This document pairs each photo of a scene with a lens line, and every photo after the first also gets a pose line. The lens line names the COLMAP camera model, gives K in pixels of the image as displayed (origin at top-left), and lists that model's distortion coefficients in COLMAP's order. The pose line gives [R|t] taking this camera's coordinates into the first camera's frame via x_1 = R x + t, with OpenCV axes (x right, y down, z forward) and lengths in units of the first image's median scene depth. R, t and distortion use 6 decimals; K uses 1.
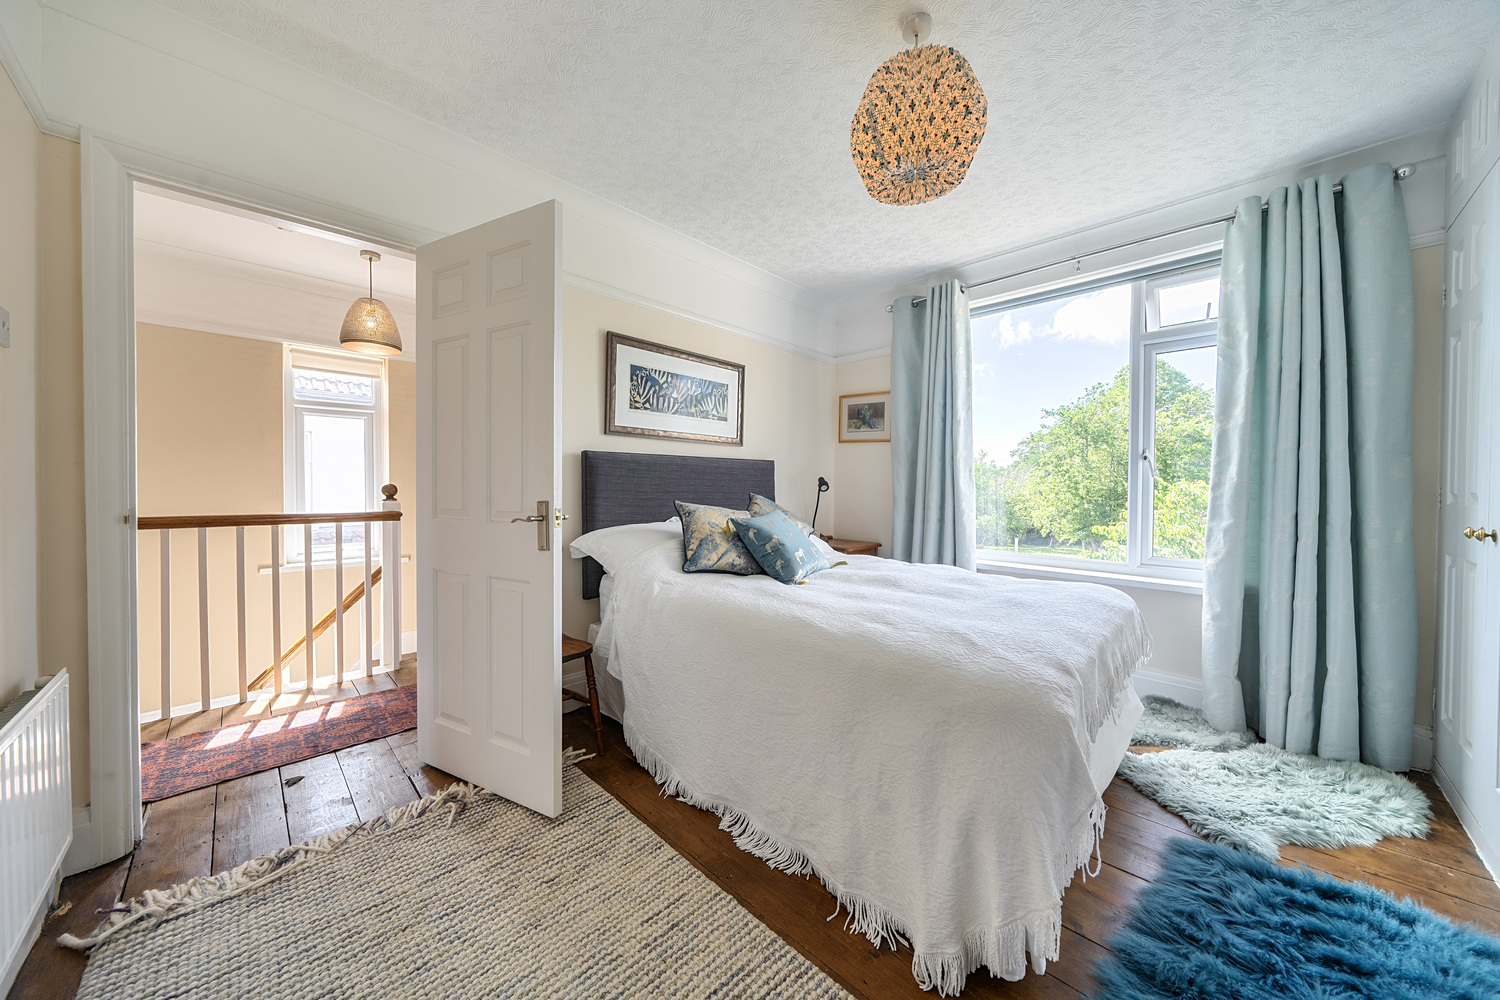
lens RADIAL K [[518.9, 0, 751.9], [0, 518.9, 495.8], [0, 0, 1]] dist [-0.005351, 0.000120]
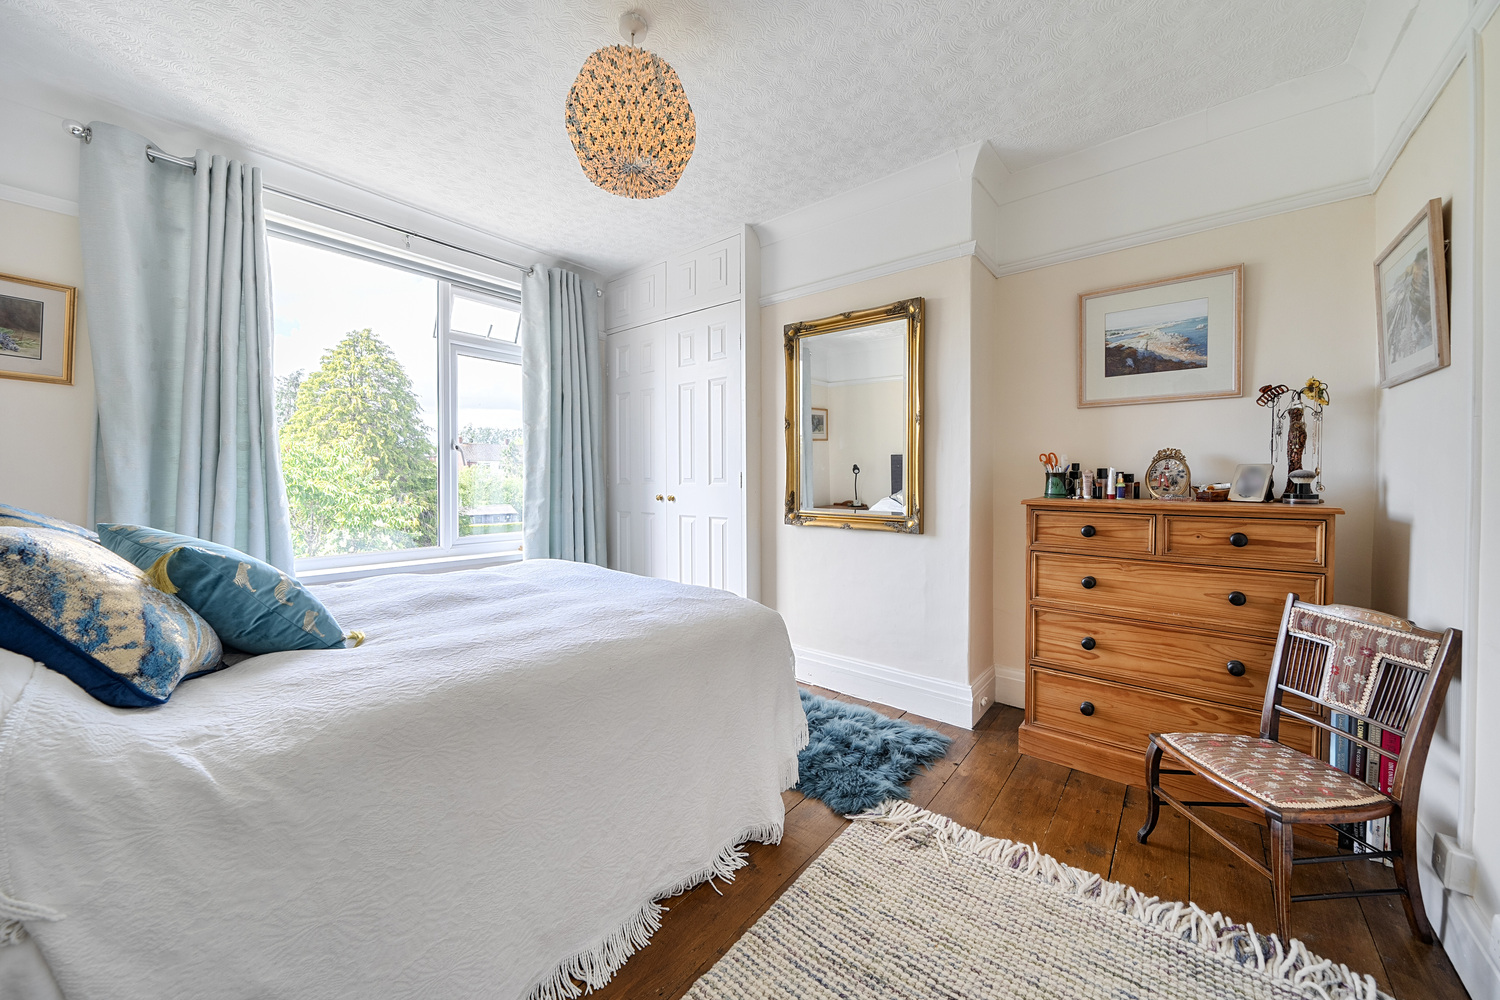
lens RADIAL K [[555.4, 0, 748.3], [0, 555.4, 477.0], [0, 0, 1]] dist [-0.001991, -0.000042]
pose [[-0.115117, -0.000413, 0.993352, -0.558585], [0.017920, 0.999836, 0.002492, -0.004265], [-0.993190, 0.018087, -0.115090, 0.623507]]
